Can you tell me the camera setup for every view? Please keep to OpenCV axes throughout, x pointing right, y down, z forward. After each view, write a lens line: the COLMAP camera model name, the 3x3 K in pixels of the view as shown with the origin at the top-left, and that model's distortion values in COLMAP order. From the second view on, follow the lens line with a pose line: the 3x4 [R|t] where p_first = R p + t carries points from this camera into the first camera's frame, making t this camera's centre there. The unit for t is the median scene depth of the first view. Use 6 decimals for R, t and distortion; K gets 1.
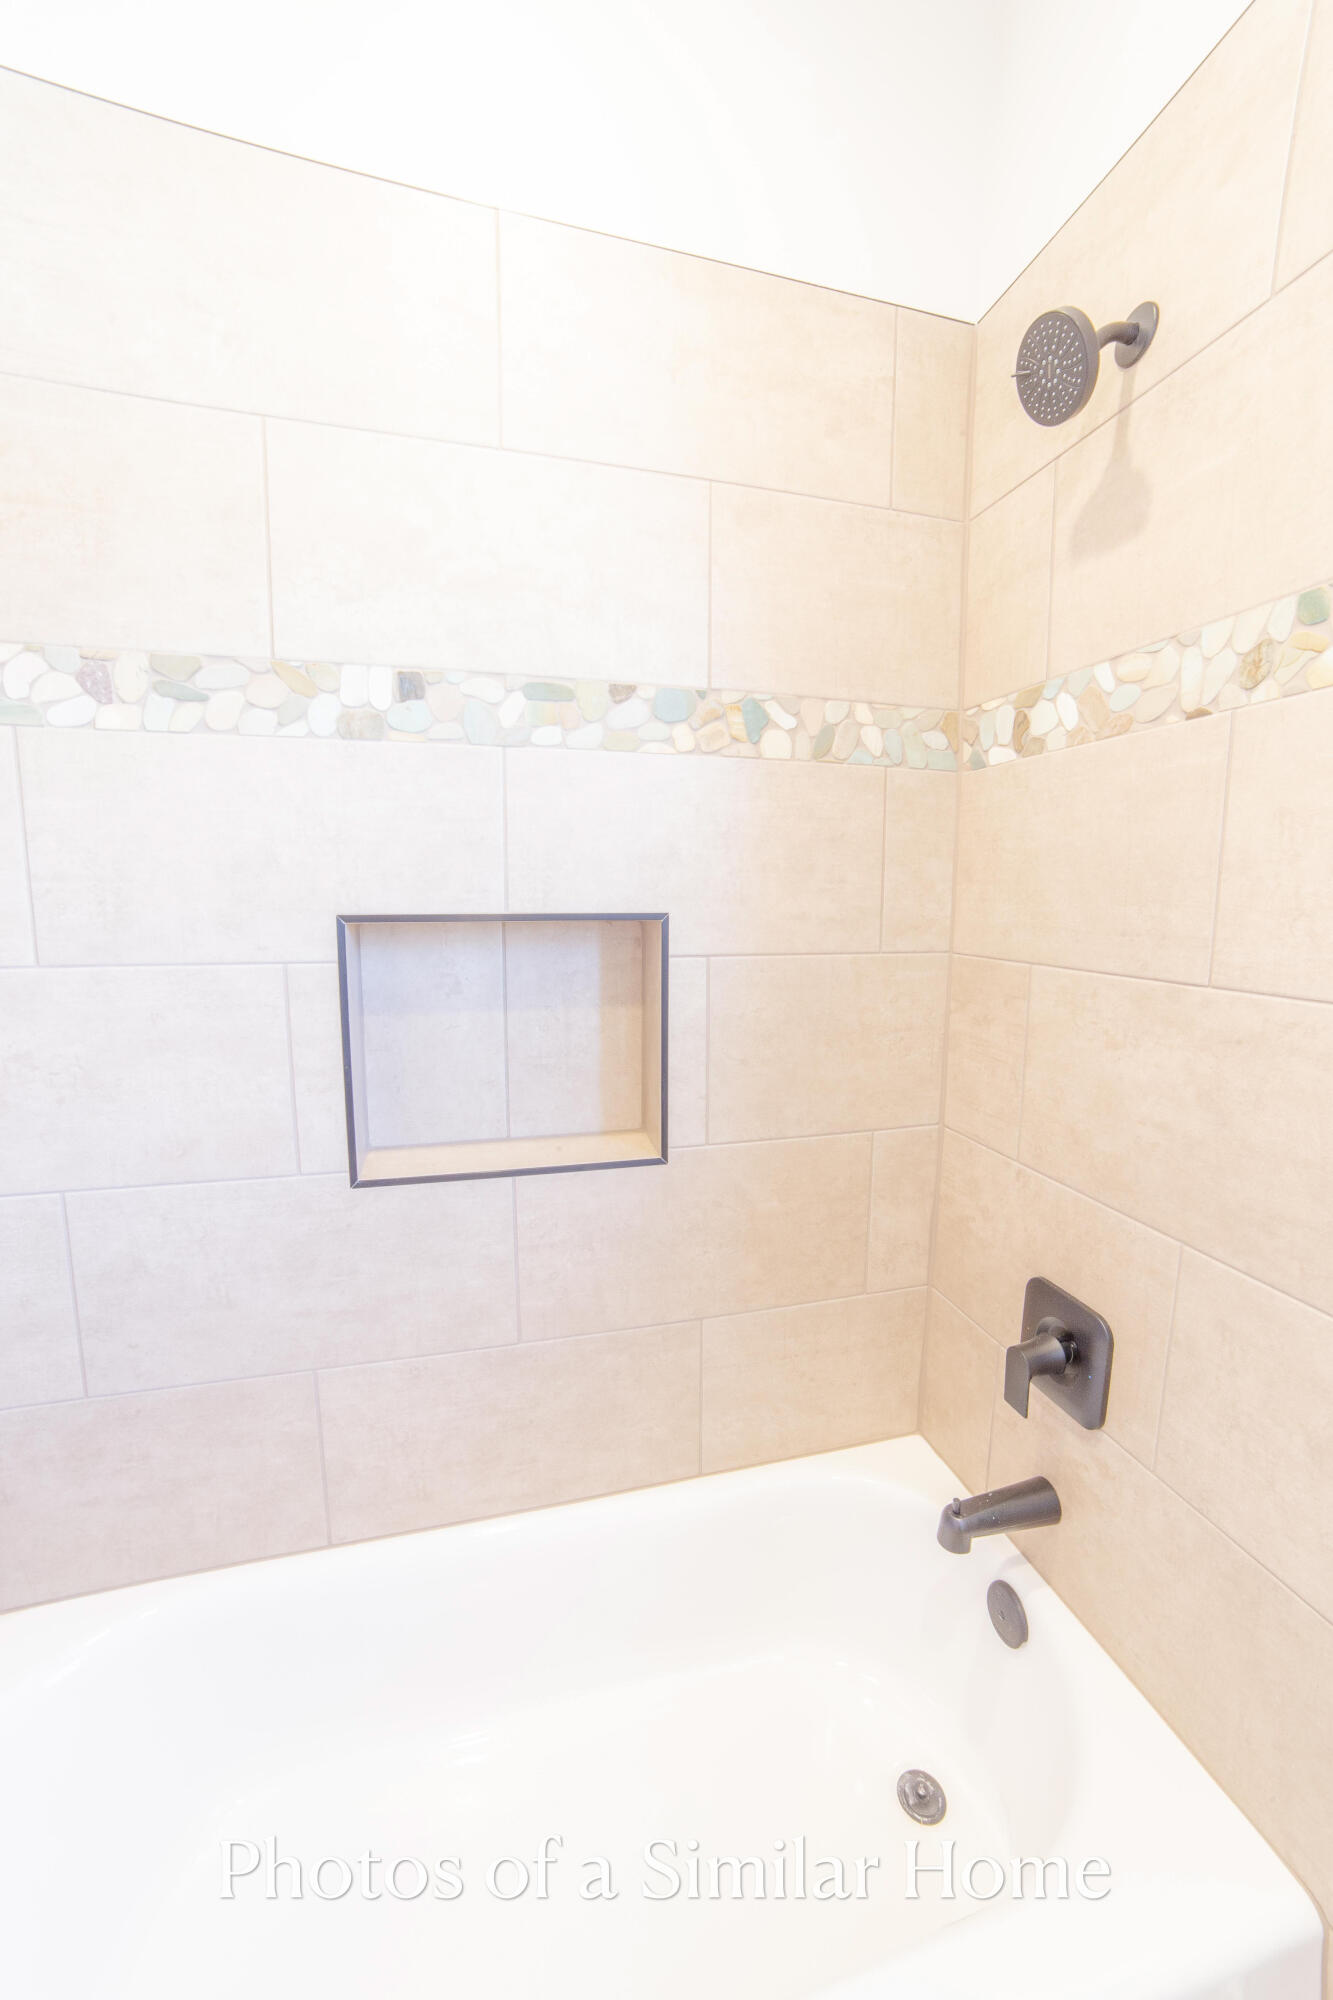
lens RADIAL K [[805.4, 0, 666.5], [0, 805.4, 1000.0], [0, 0, 1]] dist [-0.084455, 0.038025]
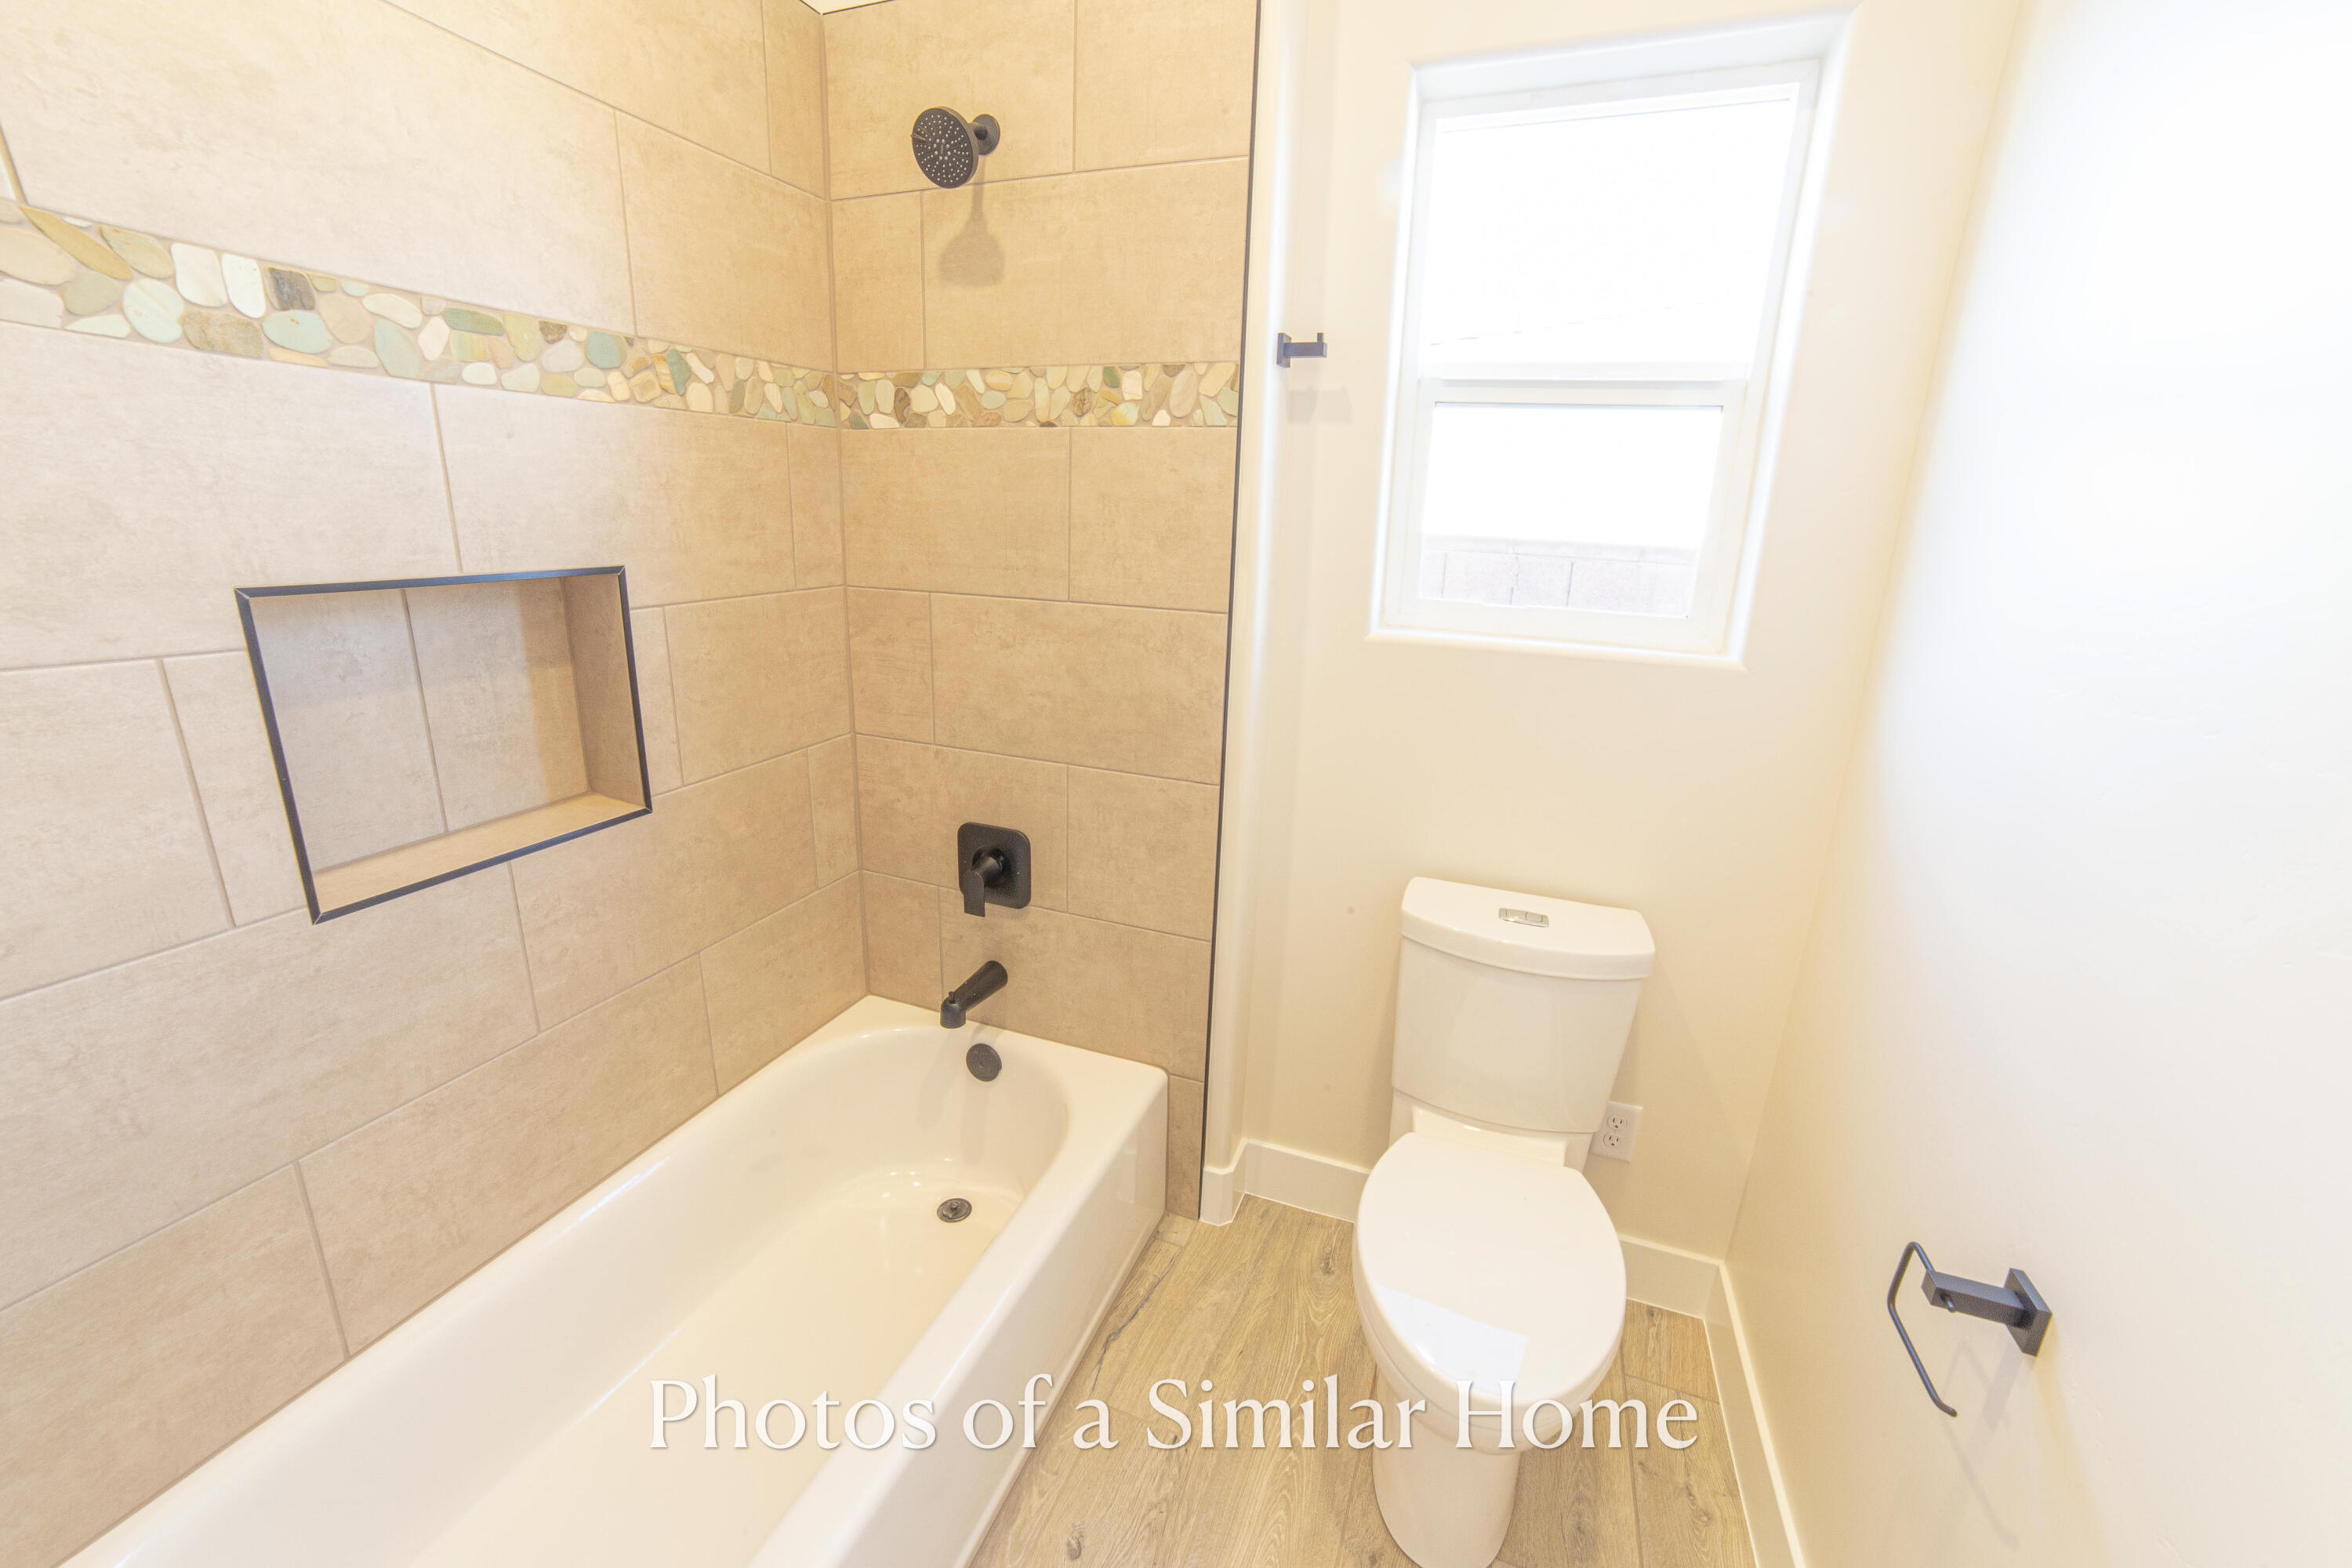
lens RADIAL K [[928.5, 0, 1175.2], [0, 928.5, 766.3], [0, 0, 1]] dist [-0.074331, 0.032618]
pose [[0.596508, -0.205328, 0.775898, -0.528746], [0.079637, 0.977094, 0.197347, -0.032160], [-0.798646, -0.055929, 0.599196, -0.246871]]
